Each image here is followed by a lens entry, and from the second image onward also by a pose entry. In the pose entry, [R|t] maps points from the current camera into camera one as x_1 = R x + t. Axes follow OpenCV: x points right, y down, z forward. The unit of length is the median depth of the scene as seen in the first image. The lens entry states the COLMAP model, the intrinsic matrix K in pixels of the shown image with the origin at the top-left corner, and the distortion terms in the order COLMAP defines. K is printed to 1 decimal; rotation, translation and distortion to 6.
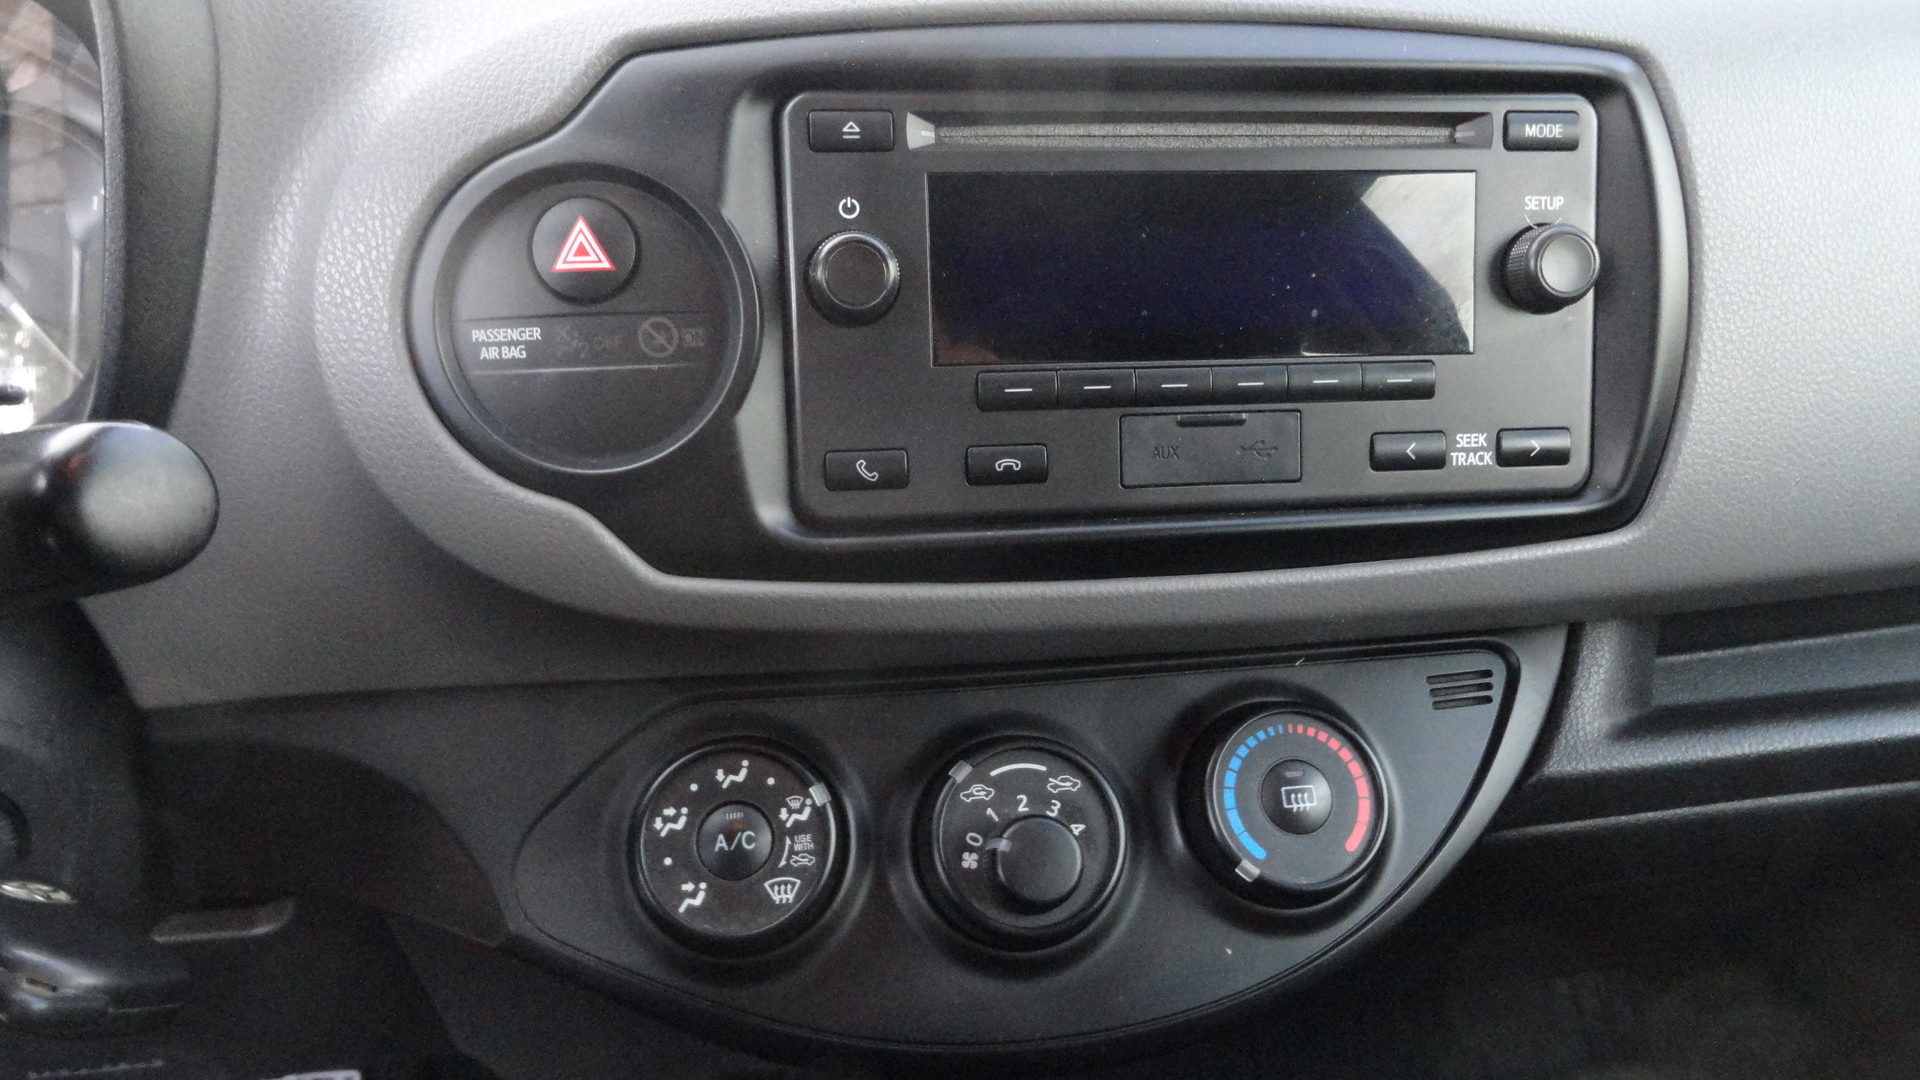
lens RADIAL K [[1386.5, 0, 949.0], [0, 1386.5, 547.2], [0, 0, 1]] dist [0.016867, 0.008067]
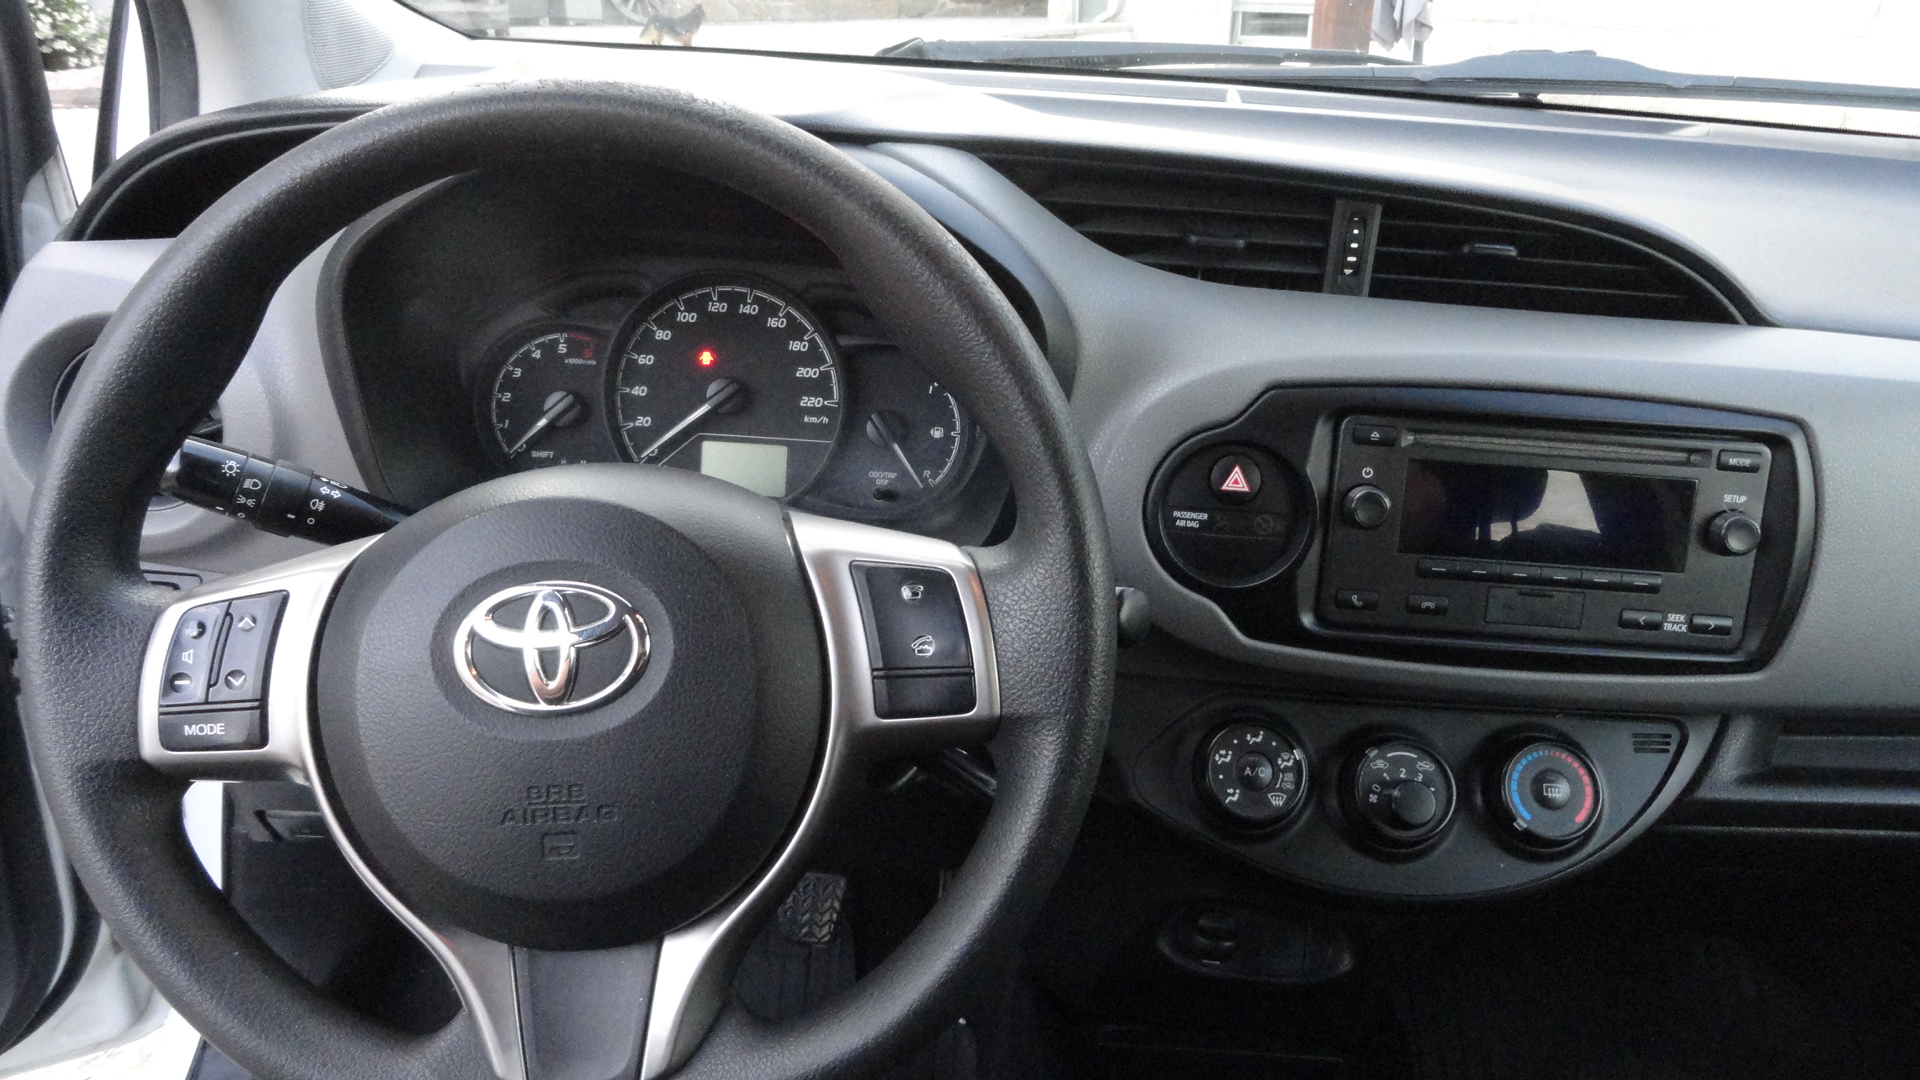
lens RADIAL K [[1386.5, 0, 949.0], [0, 1386.5, 547.2], [0, 0, 1]] dist [0.016867, 0.008067]
pose [[0.985627, 0.120060, -0.118849, -0.382193], [-0.114248, 0.991951, 0.054587, -0.161187], [0.124446, -0.040224, 0.991411, -0.989553]]
